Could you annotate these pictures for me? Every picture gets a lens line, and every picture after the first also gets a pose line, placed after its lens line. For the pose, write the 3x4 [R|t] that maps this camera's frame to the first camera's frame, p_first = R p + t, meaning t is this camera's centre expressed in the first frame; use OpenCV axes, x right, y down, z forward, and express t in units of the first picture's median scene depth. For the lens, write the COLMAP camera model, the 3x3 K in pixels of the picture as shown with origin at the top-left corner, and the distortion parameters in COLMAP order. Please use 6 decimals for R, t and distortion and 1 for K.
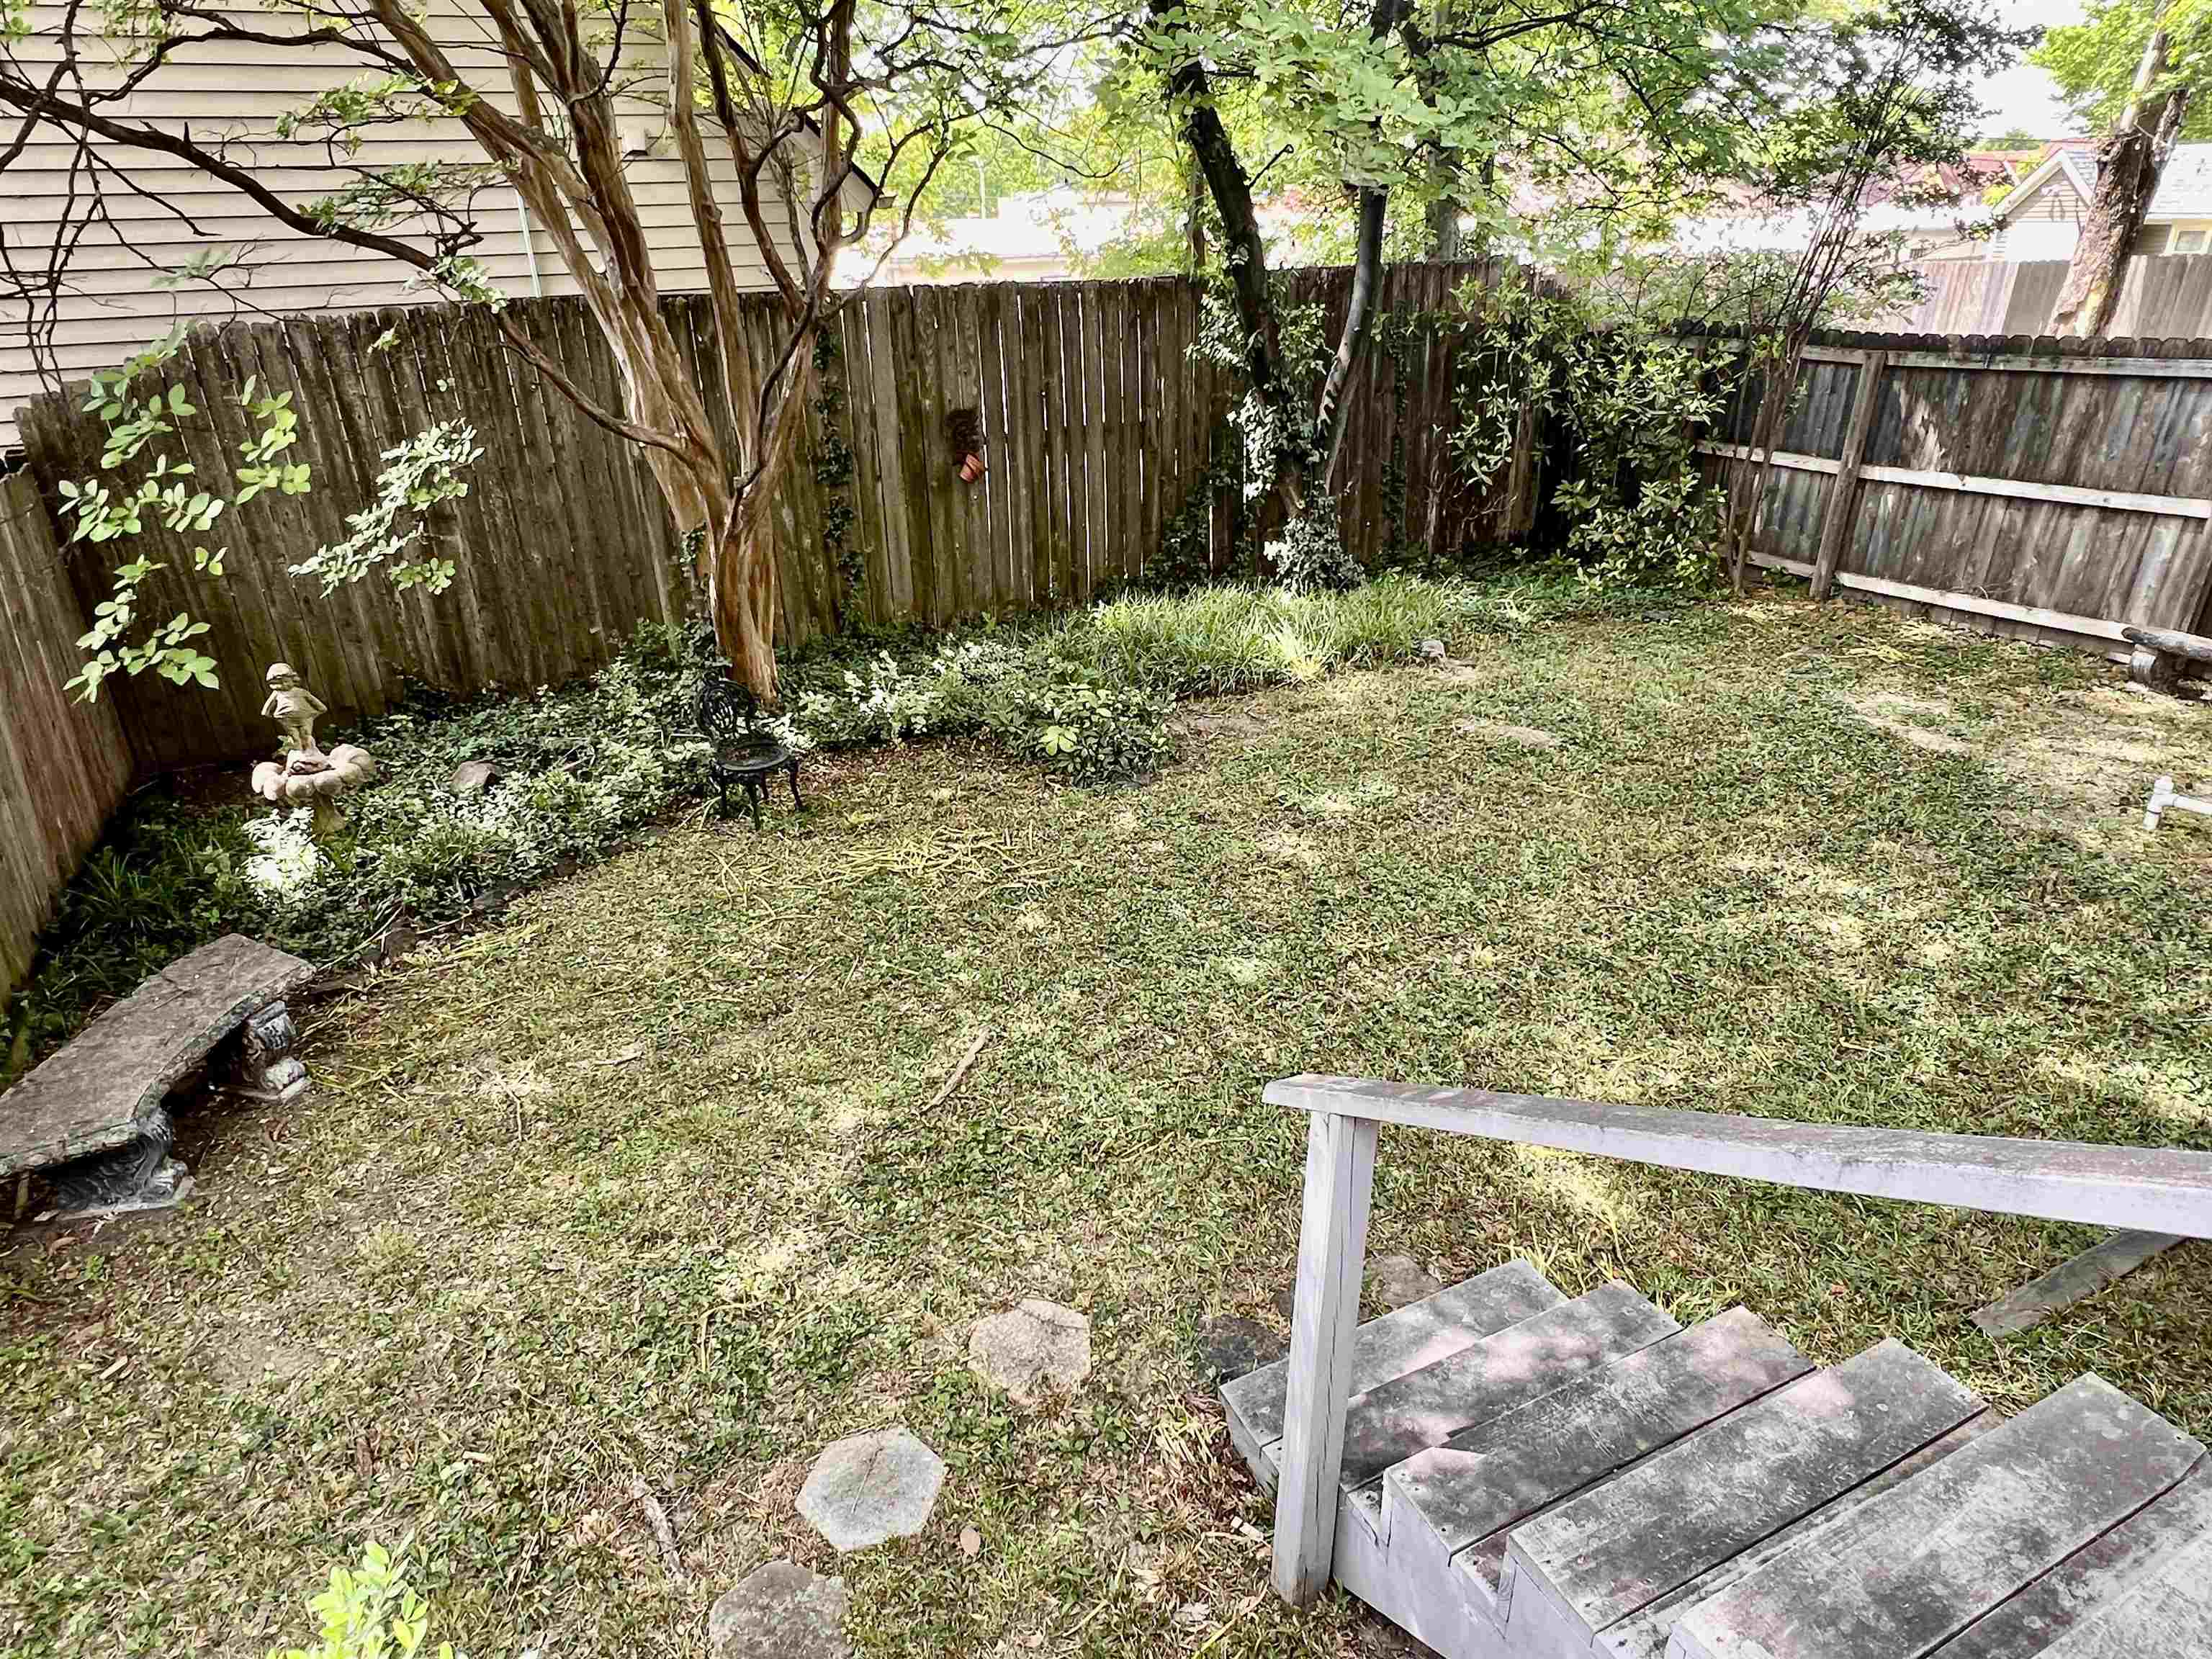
lens RADIAL K [[1312.4, 0, 1099.7], [0, 1312.4, 846.8], [0, 0, 1]] dist [-0.002599, -0.000764]
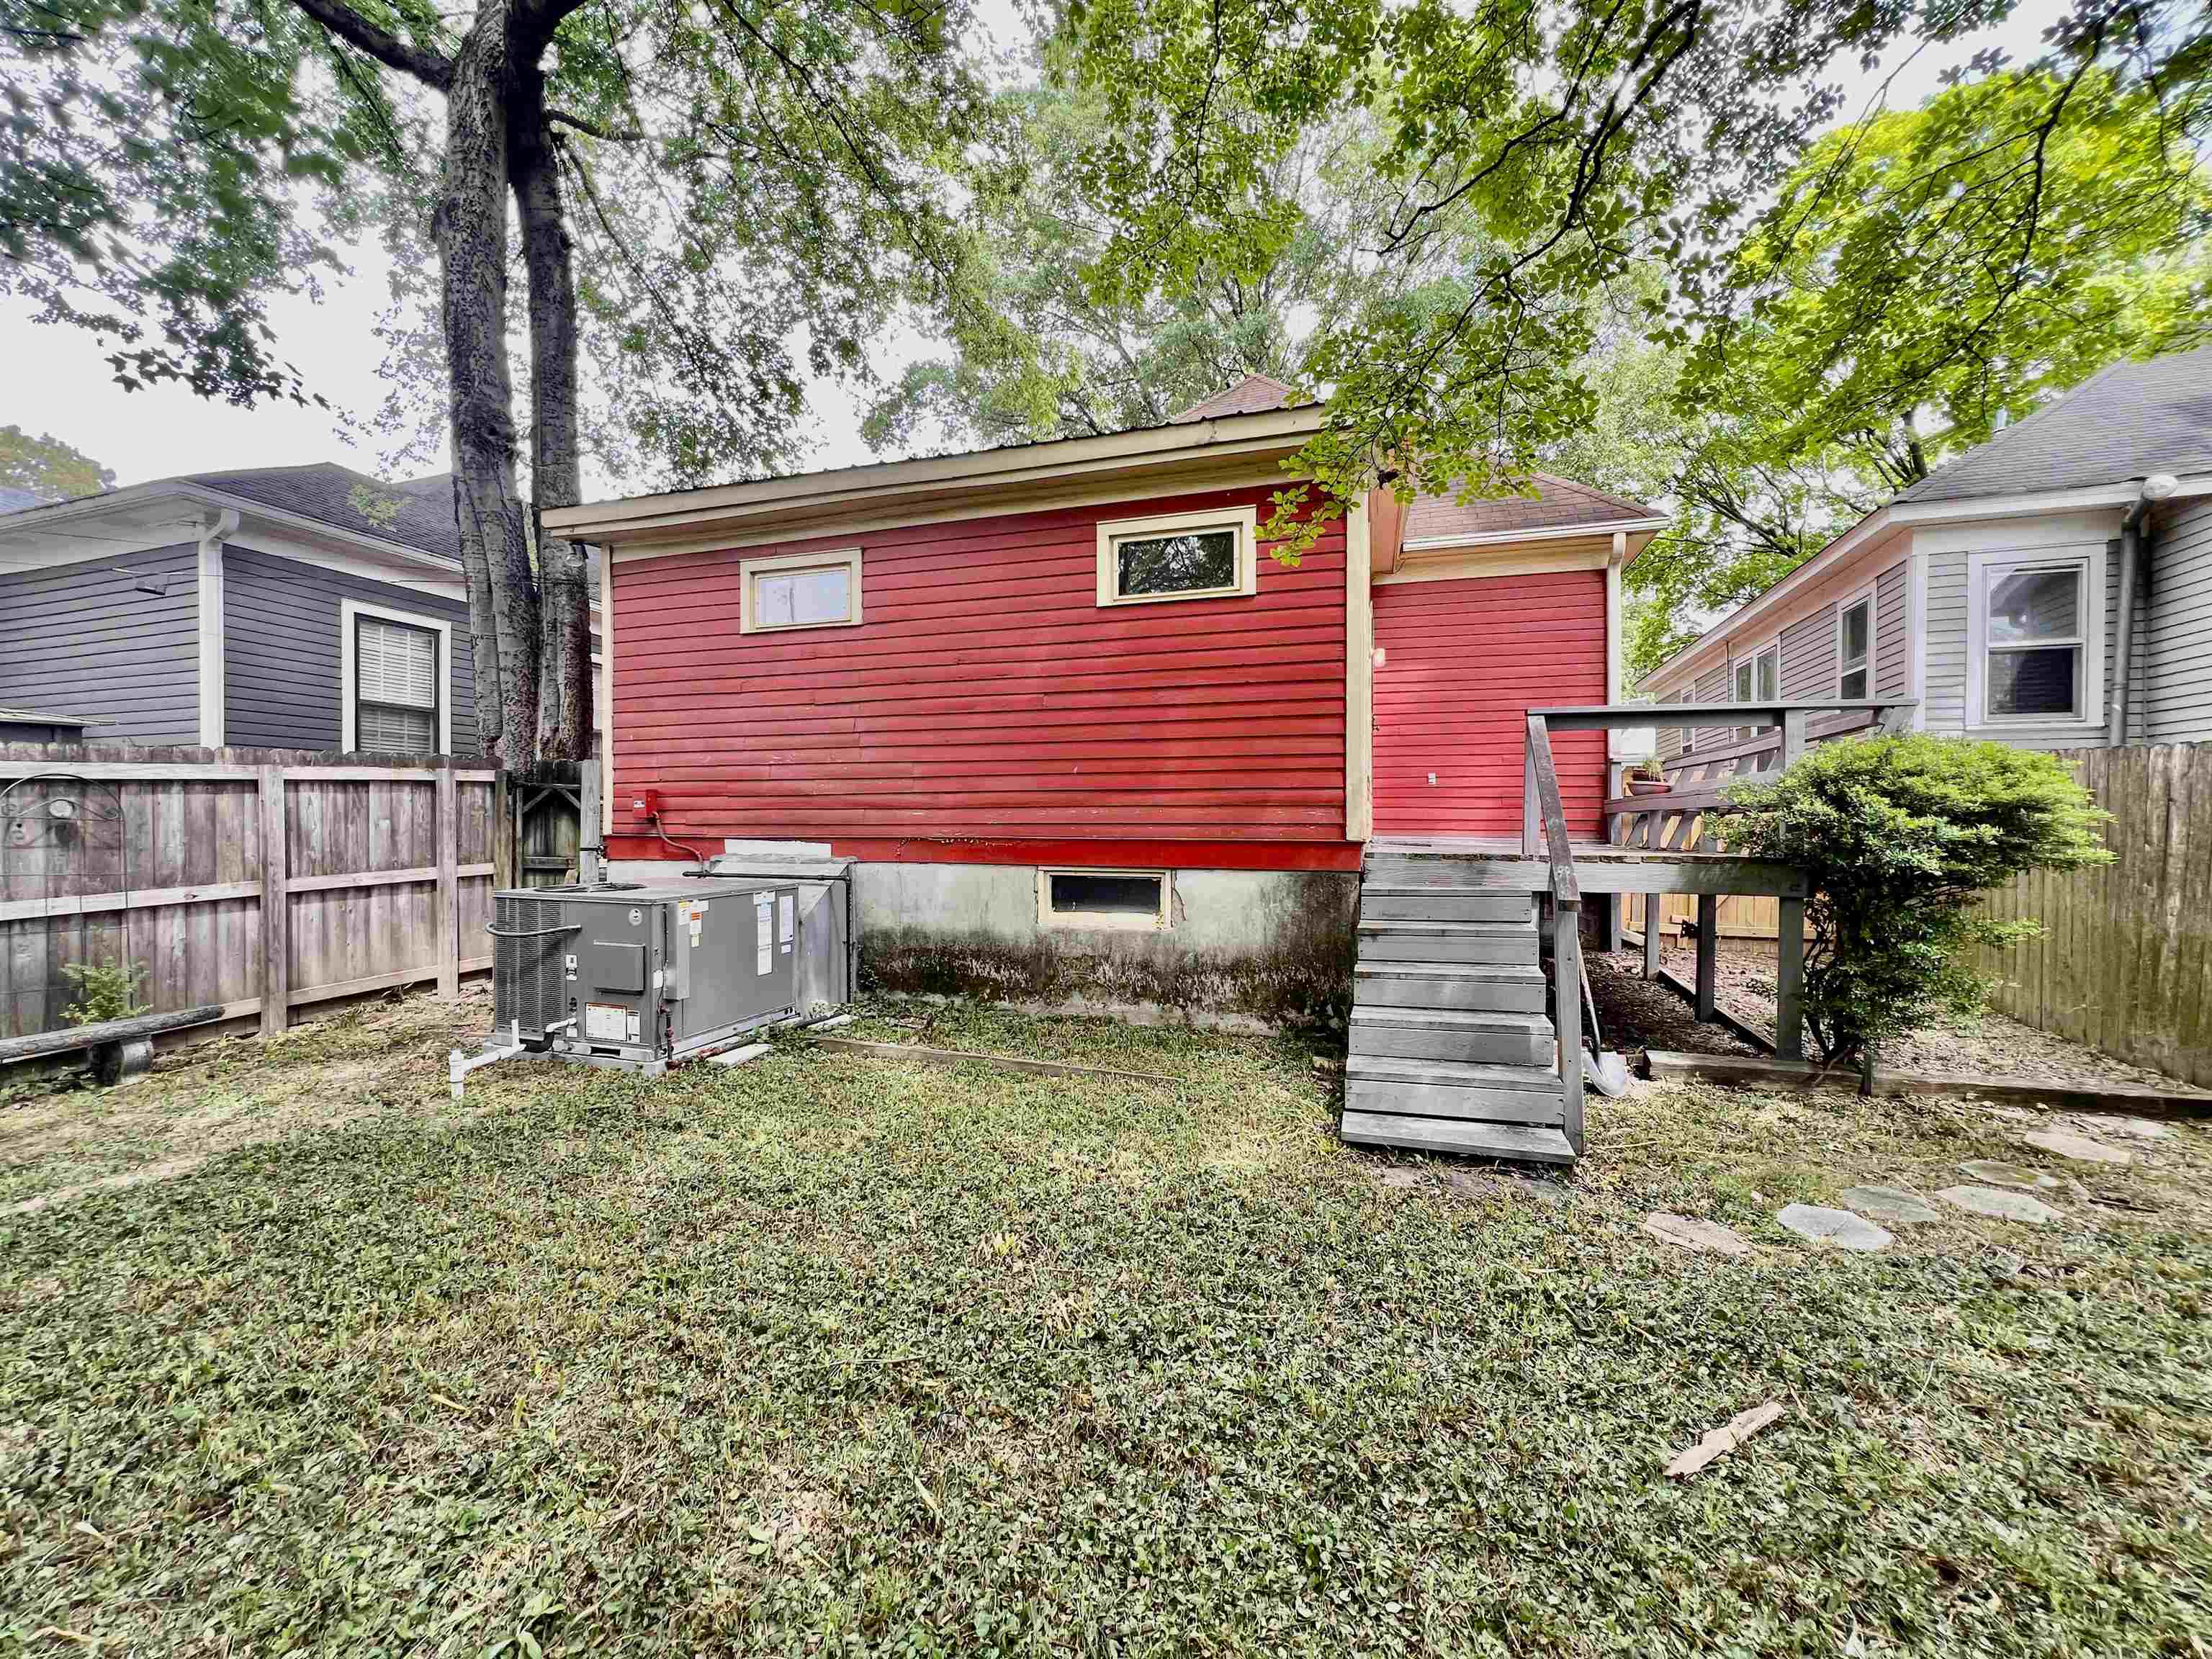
lens RADIAL K [[884.8, 0, 1105.1], [0, 884.8, 837.3], [0, 0, 1]] dist [-0.001315, 0.000032]
pose [[-0.712371, 0.010990, 0.701717, -0.113559], [0.316759, 0.897272, 0.307516, -0.203517], [-0.626252, 0.441341, -0.642672, 0.758233]]
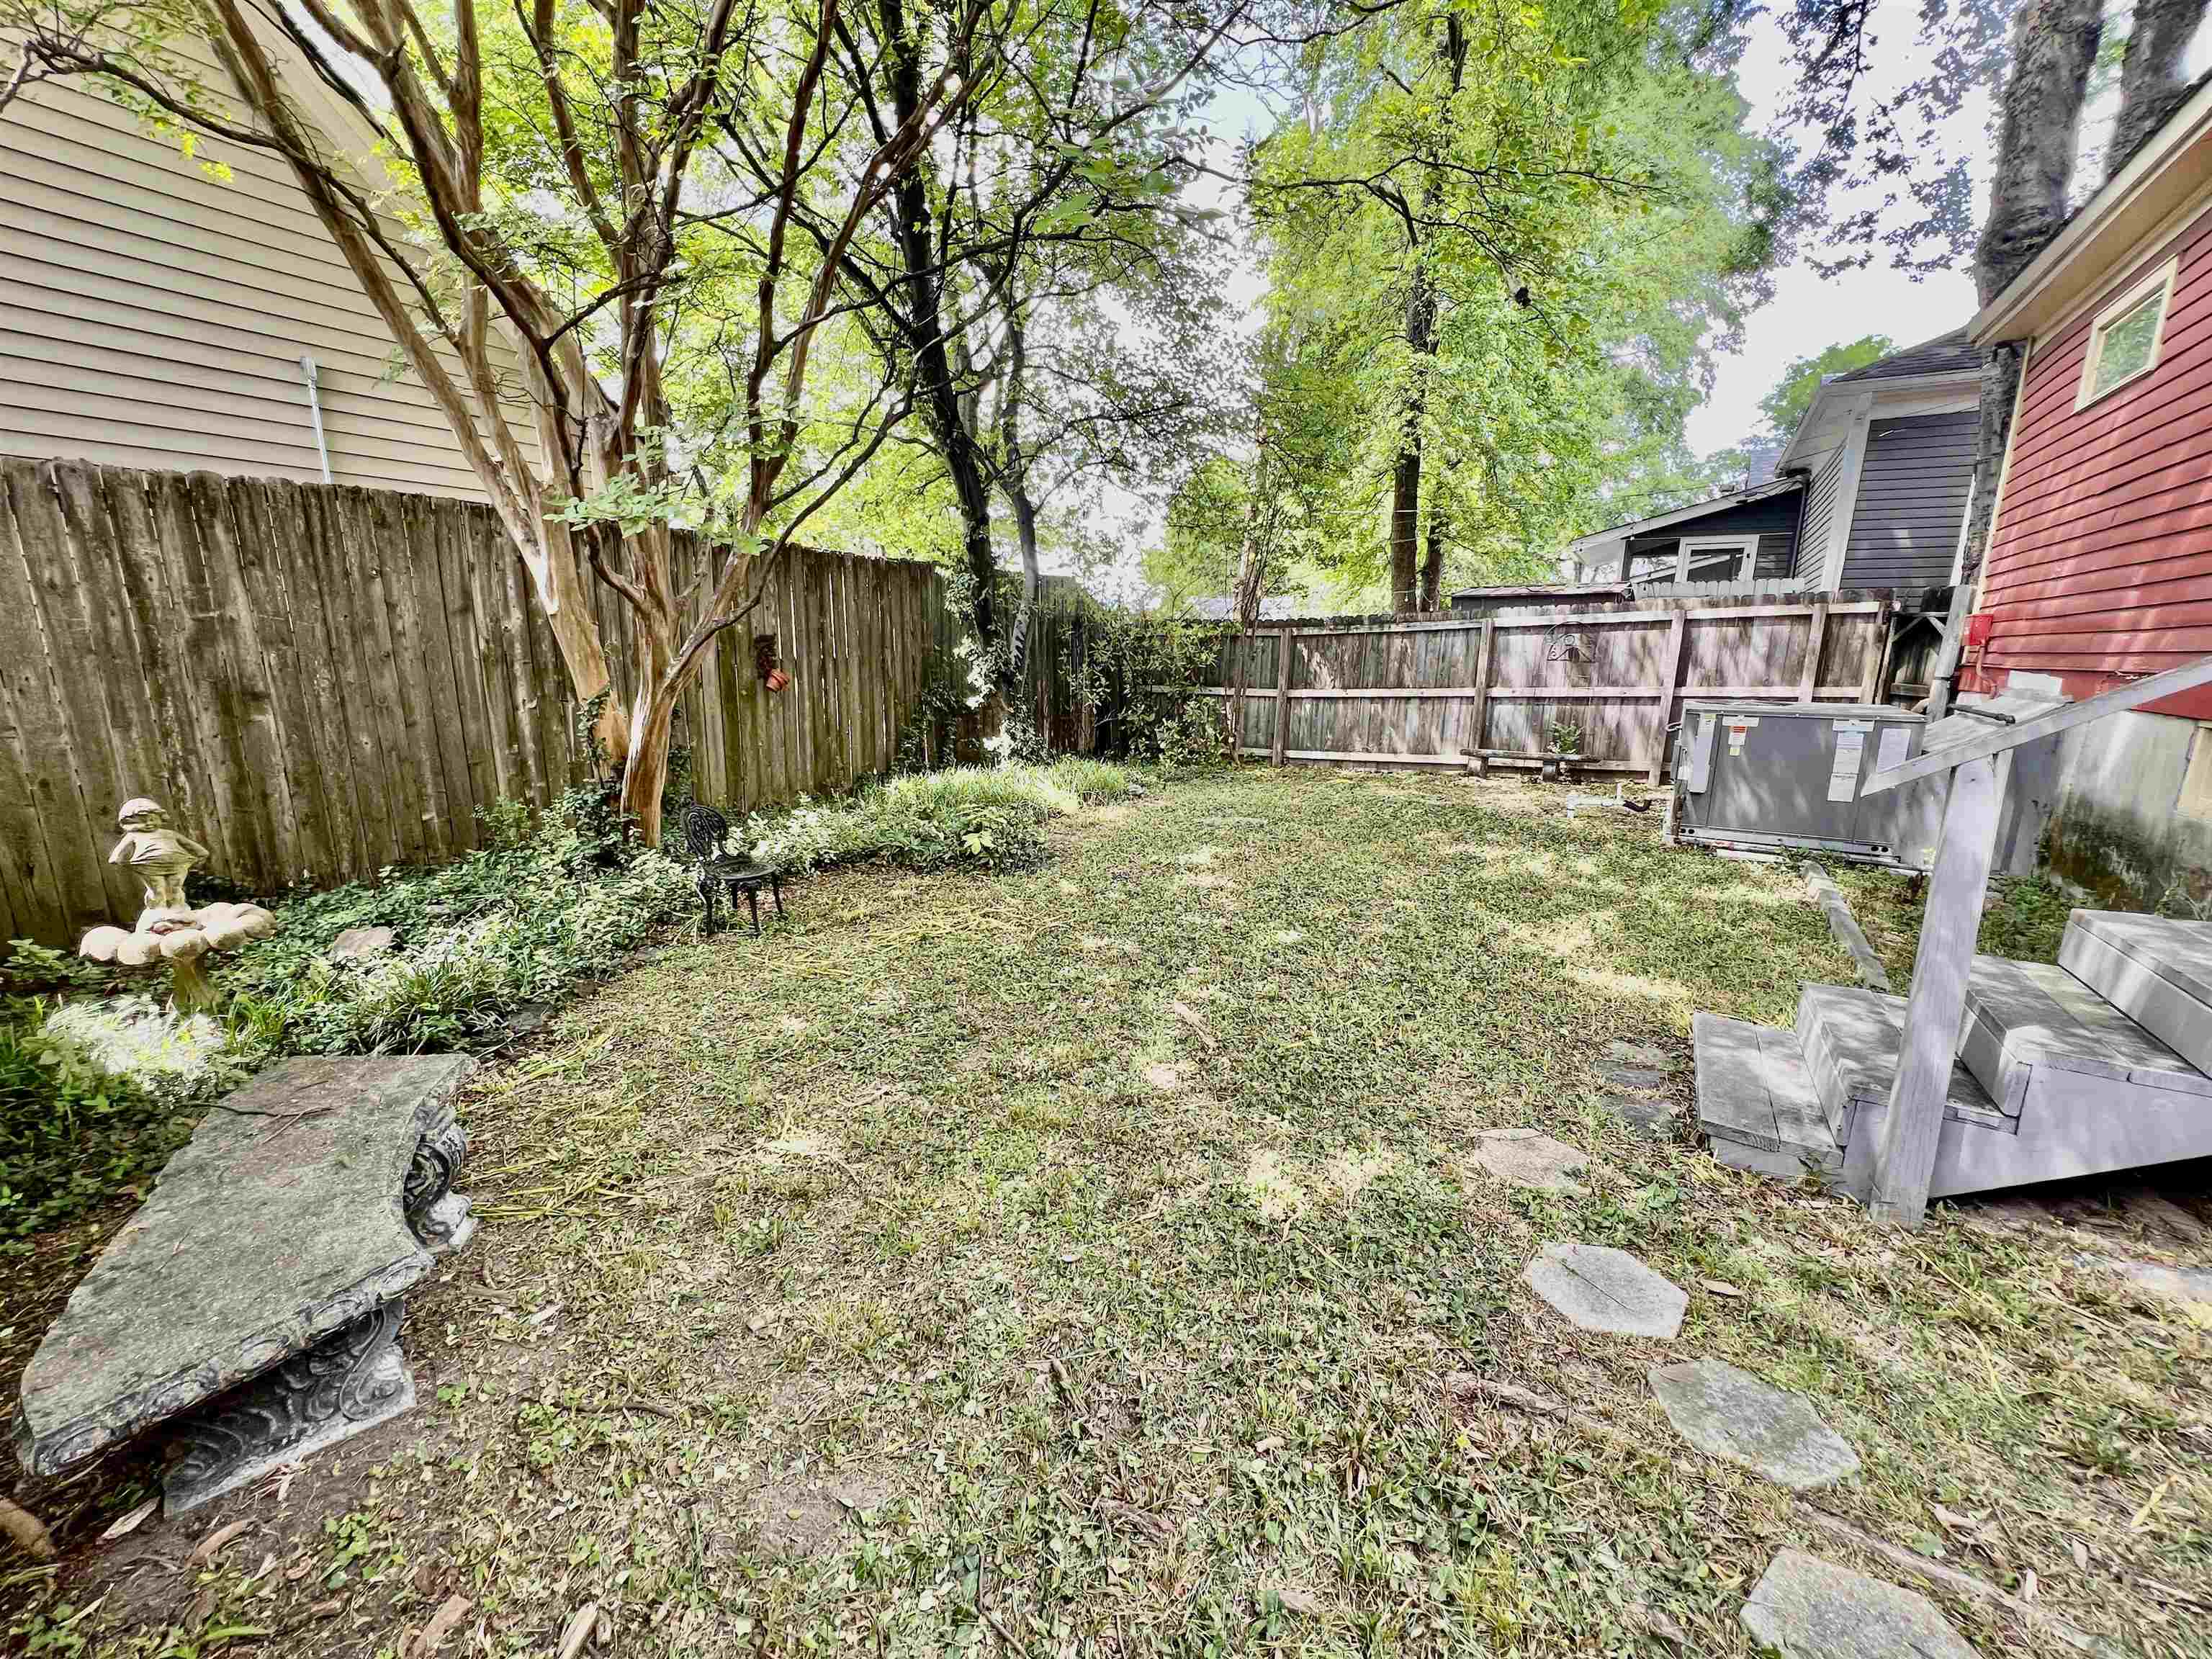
lens RADIAL K [[884.8, 0, 1105.1], [0, 884.8, 837.3], [0, 0, 1]] dist [-0.001315, 0.000032]
pose [[0.849489, -0.079947, 0.521514, -0.307102], [0.200466, 0.963233, -0.178876, 0.074314], [-0.488039, 0.256499, 0.834282, 0.199857]]
